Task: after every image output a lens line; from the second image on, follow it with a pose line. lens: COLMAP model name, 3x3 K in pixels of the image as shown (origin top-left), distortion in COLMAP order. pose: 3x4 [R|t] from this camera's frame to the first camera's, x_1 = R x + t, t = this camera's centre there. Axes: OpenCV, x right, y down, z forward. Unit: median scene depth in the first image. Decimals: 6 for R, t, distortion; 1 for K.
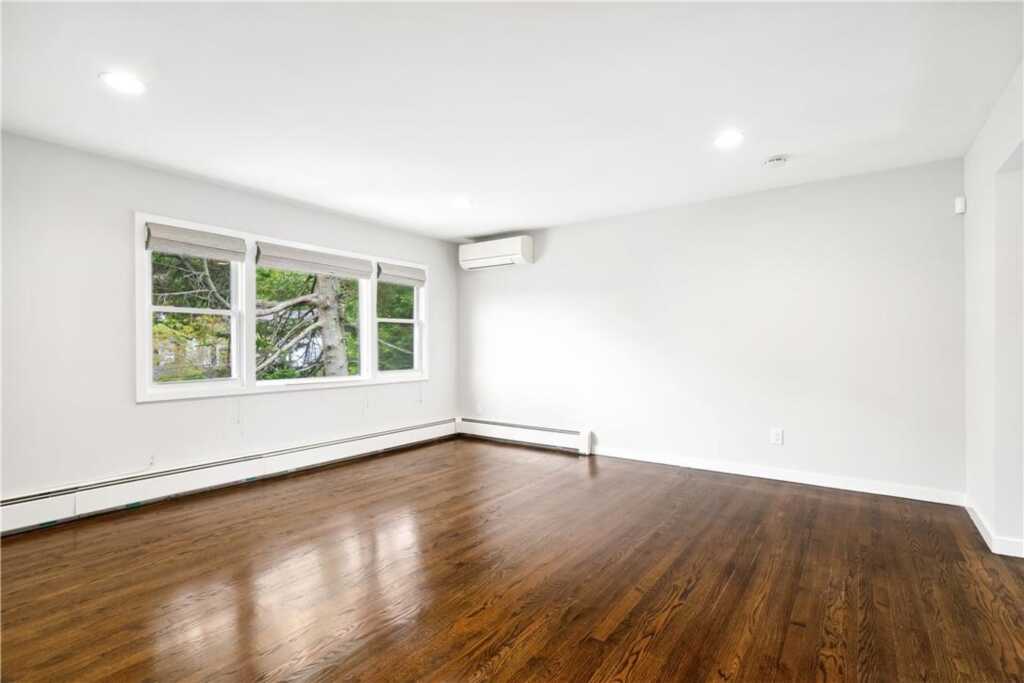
lens RADIAL K [[478.4, 0, 513.3], [0, 478.4, 342.3], [0, 0, 1]] dist [0.000396, 0.000261]
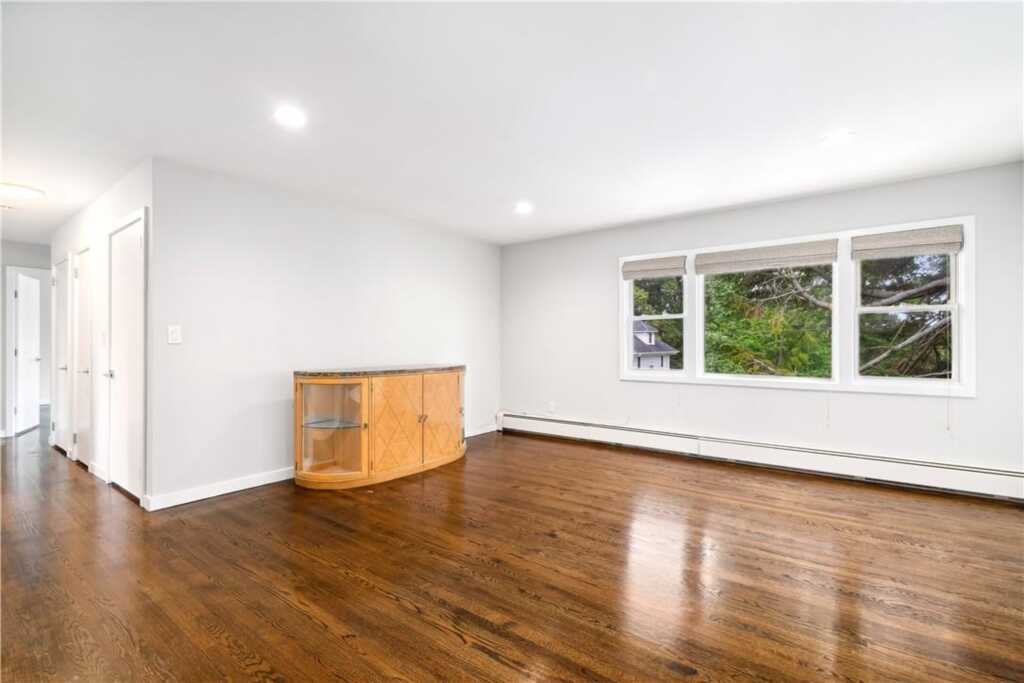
lens RADIAL K [[465.2, 0, 512.0], [0, 465.2, 341.5], [0, 0, 1]] dist [-0.021166, 0.000155]
pose [[-0.024034, -0.004728, -0.999700, 0.657629], [0.005571, 0.999973, -0.004863, 0.006368], [0.999696, -0.005686, -0.024007, 0.617200]]
